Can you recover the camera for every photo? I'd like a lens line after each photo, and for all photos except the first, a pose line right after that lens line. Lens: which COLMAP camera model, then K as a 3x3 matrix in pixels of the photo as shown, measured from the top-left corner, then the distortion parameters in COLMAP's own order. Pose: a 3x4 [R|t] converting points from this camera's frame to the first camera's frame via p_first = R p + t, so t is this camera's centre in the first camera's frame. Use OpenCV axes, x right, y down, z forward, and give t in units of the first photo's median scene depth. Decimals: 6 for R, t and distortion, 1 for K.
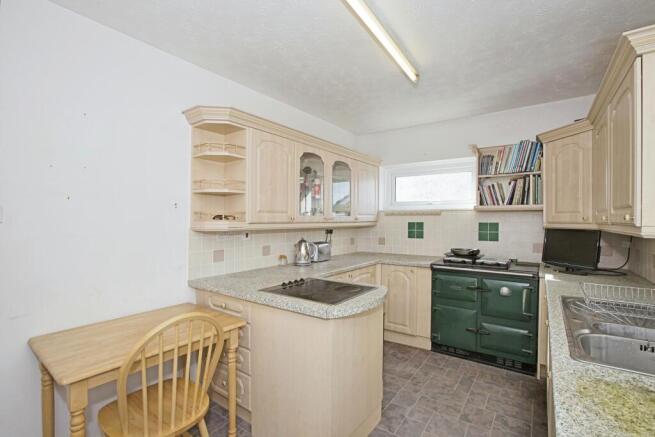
lens RADIAL K [[306.7, 0, 327.5], [0, 306.7, 218.5], [0, 0, 1]] dist [-0.001143, 0.000009]
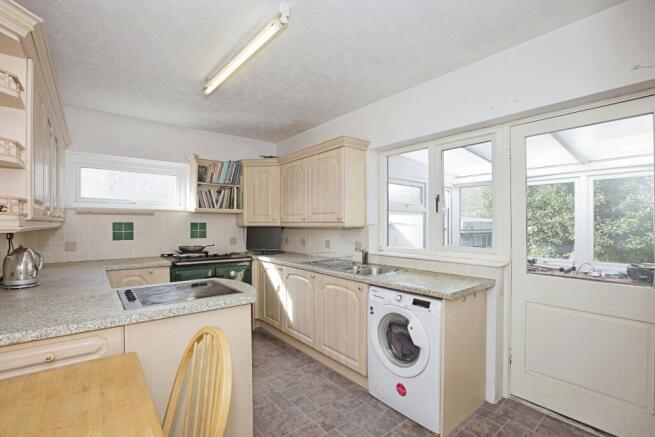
lens RADIAL K [[306.1, 0, 327.5], [0, 306.1, 218.5], [0, 0, 1]] dist [-0.000367, -0.000026]
pose [[0.285273, 0.017342, 0.958289, -0.483999], [-0.003447, 0.999848, -0.017068, 0.016761], [-0.958440, 0.001566, 0.285290, 0.200643]]
